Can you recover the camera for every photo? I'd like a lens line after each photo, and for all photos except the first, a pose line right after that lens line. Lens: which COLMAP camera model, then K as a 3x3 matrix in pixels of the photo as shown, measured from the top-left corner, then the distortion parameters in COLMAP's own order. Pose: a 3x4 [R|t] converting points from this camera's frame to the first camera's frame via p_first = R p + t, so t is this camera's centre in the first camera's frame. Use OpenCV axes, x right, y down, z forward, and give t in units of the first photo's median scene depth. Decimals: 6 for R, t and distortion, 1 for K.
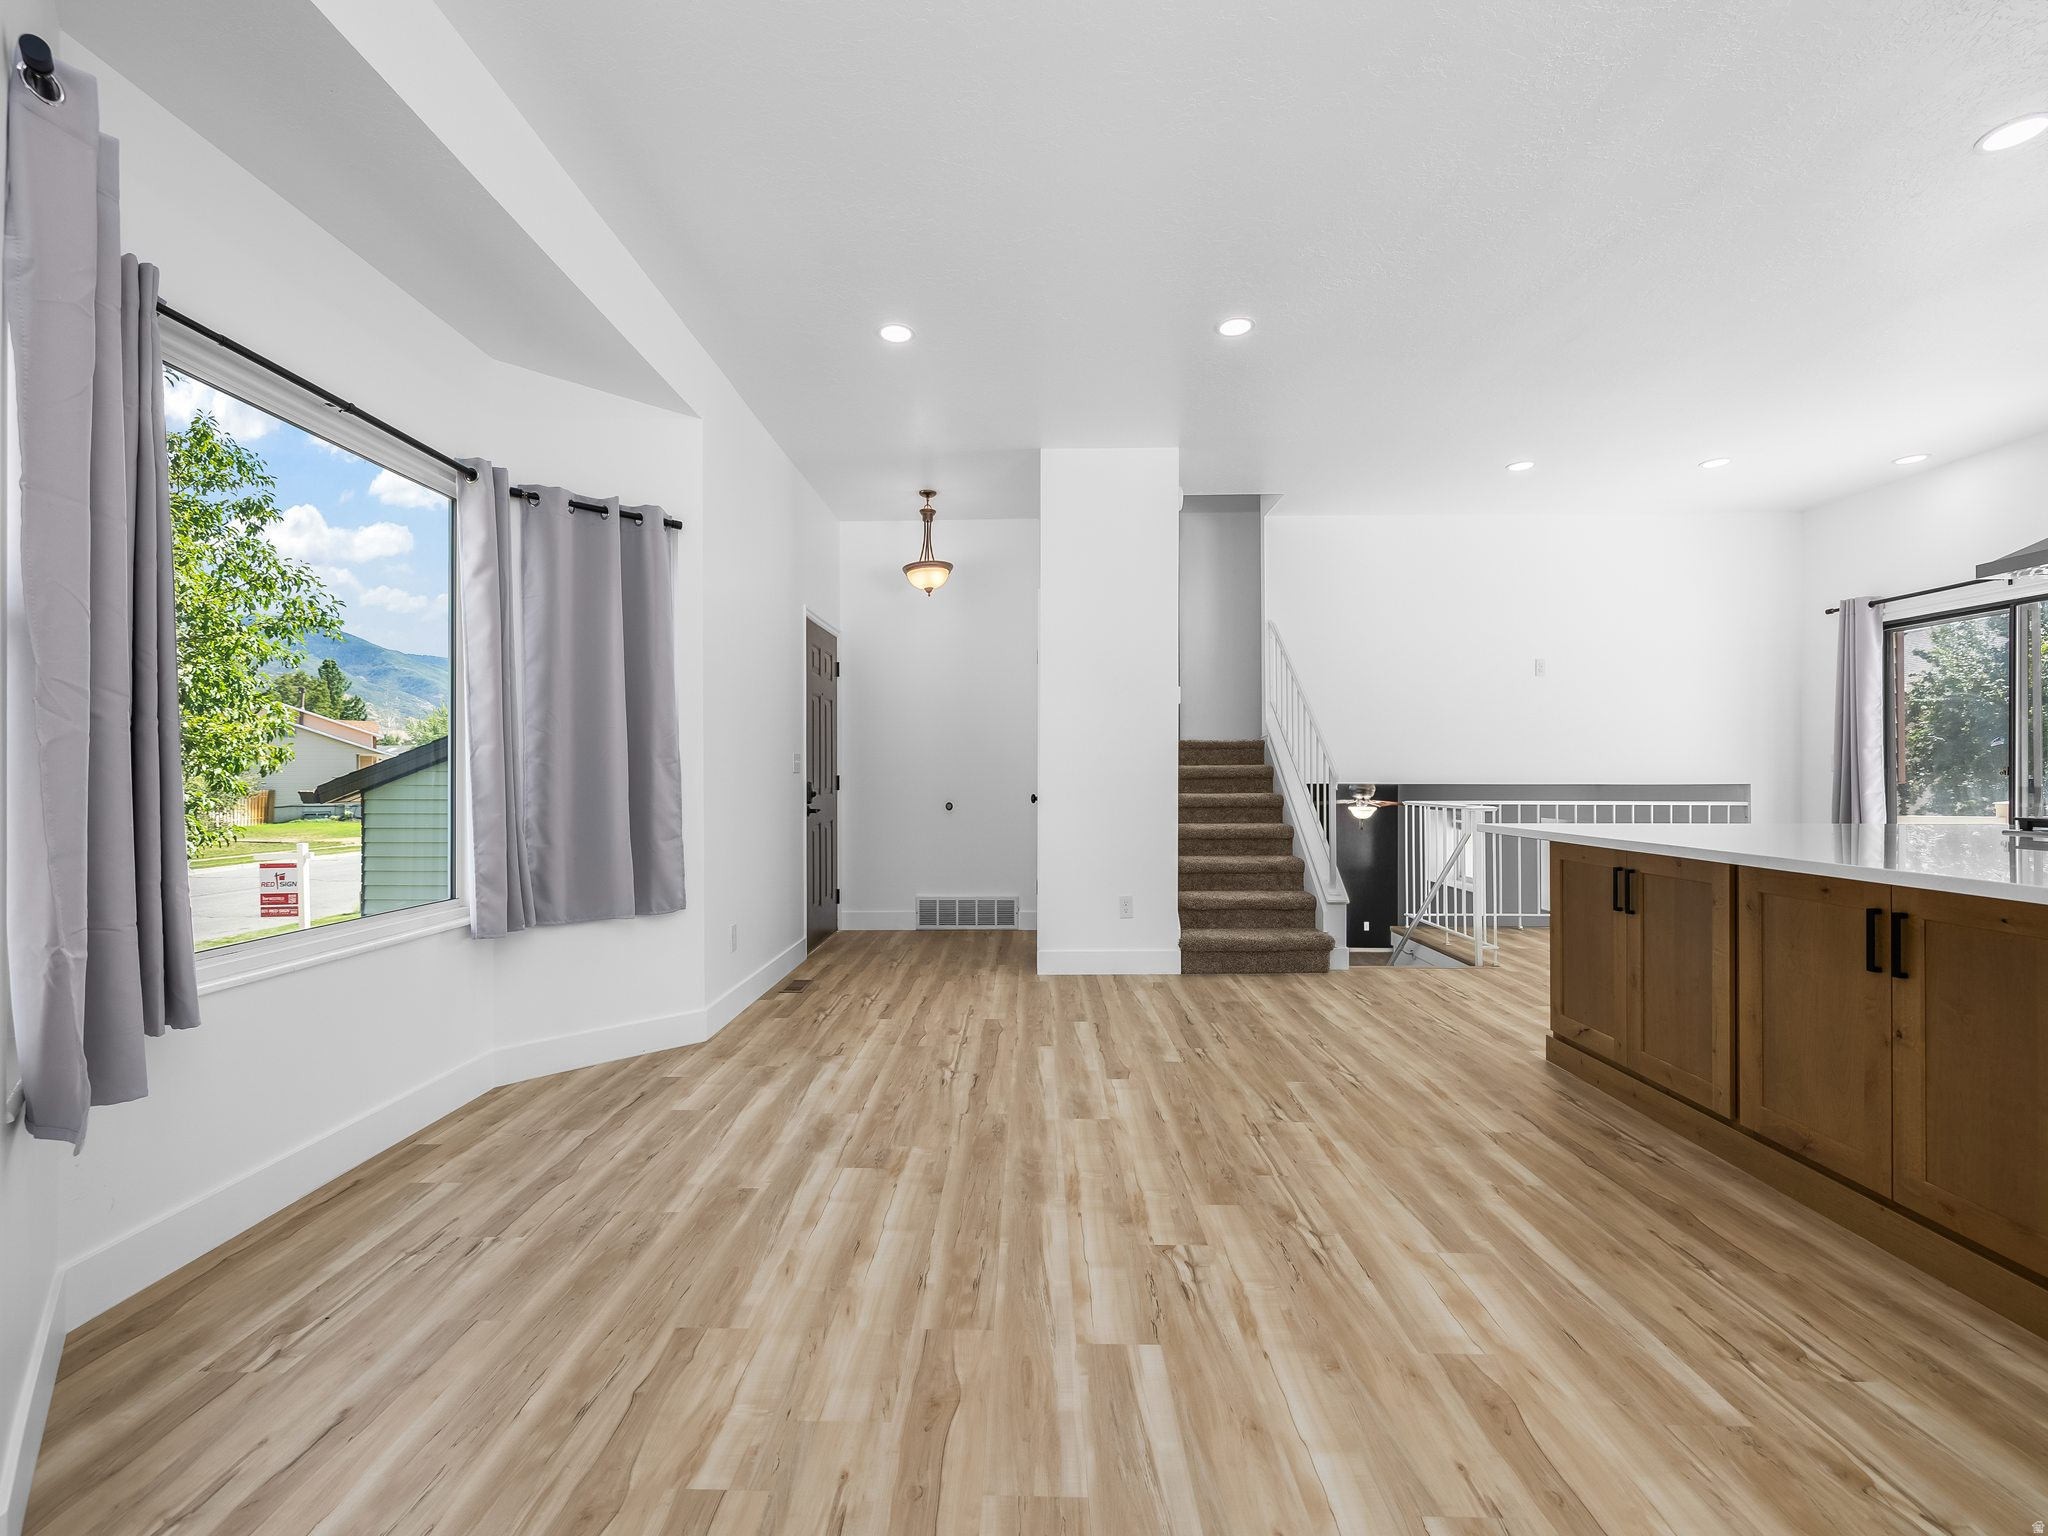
lens RADIAL K [[862.1, 0, 1011.1], [0, 862.1, 770.5], [0, 0, 1]] dist [-0.001727, 0.000348]
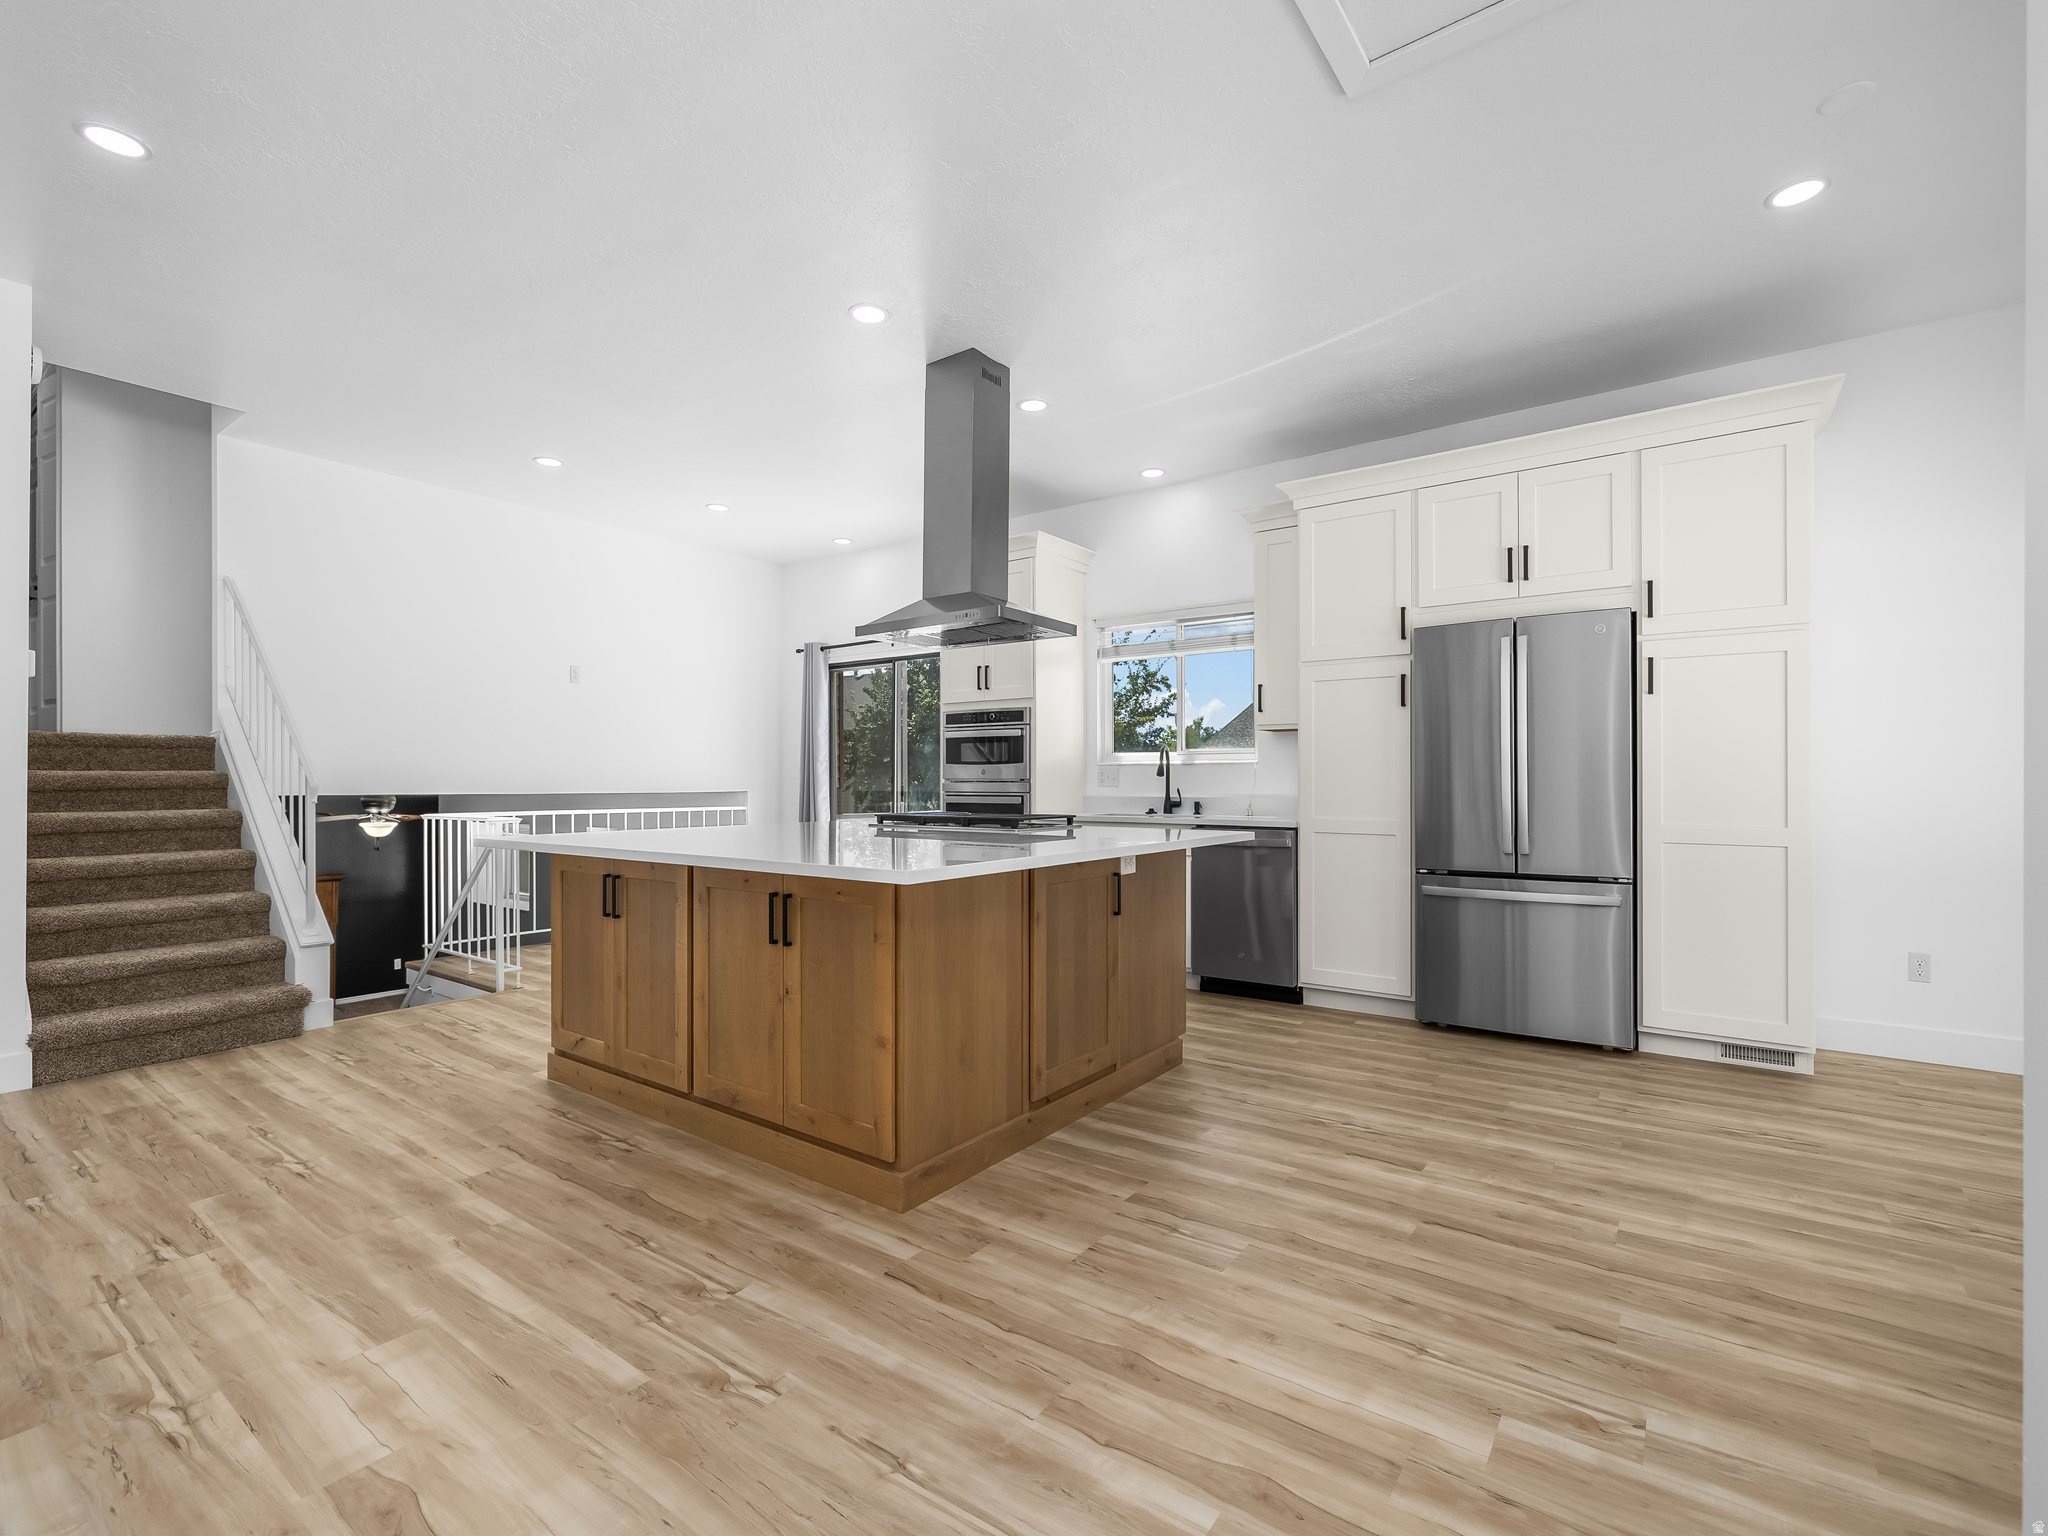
lens RADIAL K [[924.9, 0, 1012.3], [0, 924.9, 773.7], [0, 0, 1]] dist [-0.002252, 0.000314]
pose [[0.574773, 0.006879, 0.818284, 0.080623], [-0.002392, 0.999975, -0.006727, -0.000496], [-0.818310, 0.001910, 0.574775, -0.026586]]
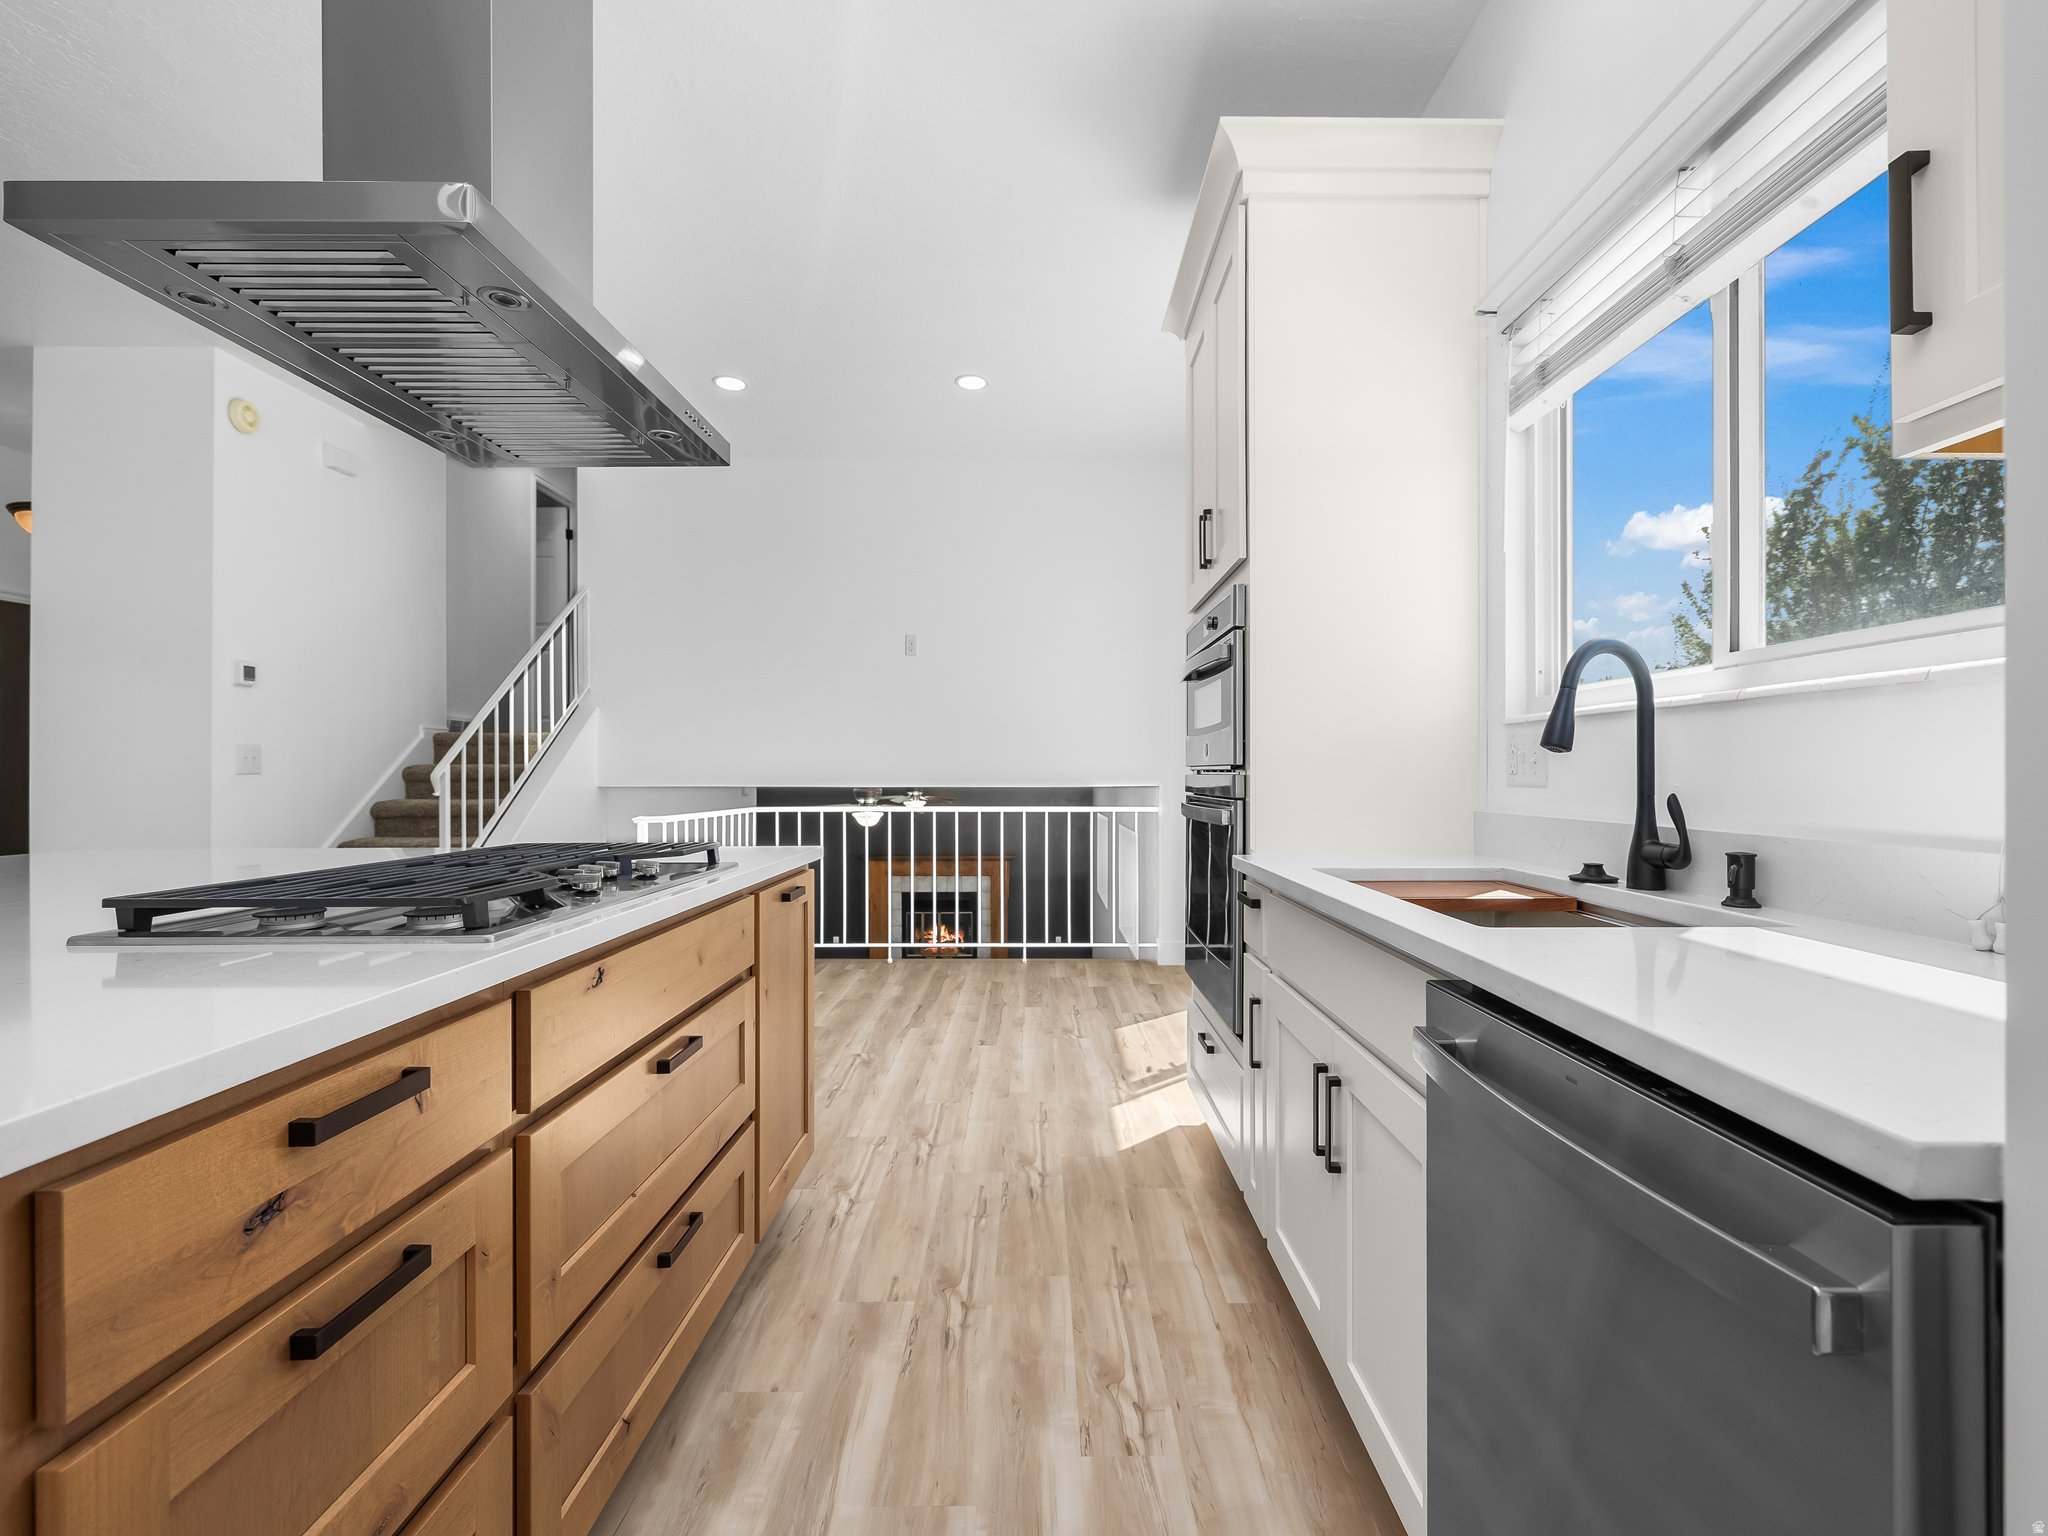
lens RADIAL K [[874.7, 0, 1062.1], [0, 874.7, 767.8], [0, 0, 1]] dist [0.000988, 0.000178]
pose [[0.998878, 0.000835, 0.047355, 1.472372], [-0.000663, 0.999993, -0.003642, 0.001386], [-0.047357, 0.003607, 0.998871, 0.326376]]
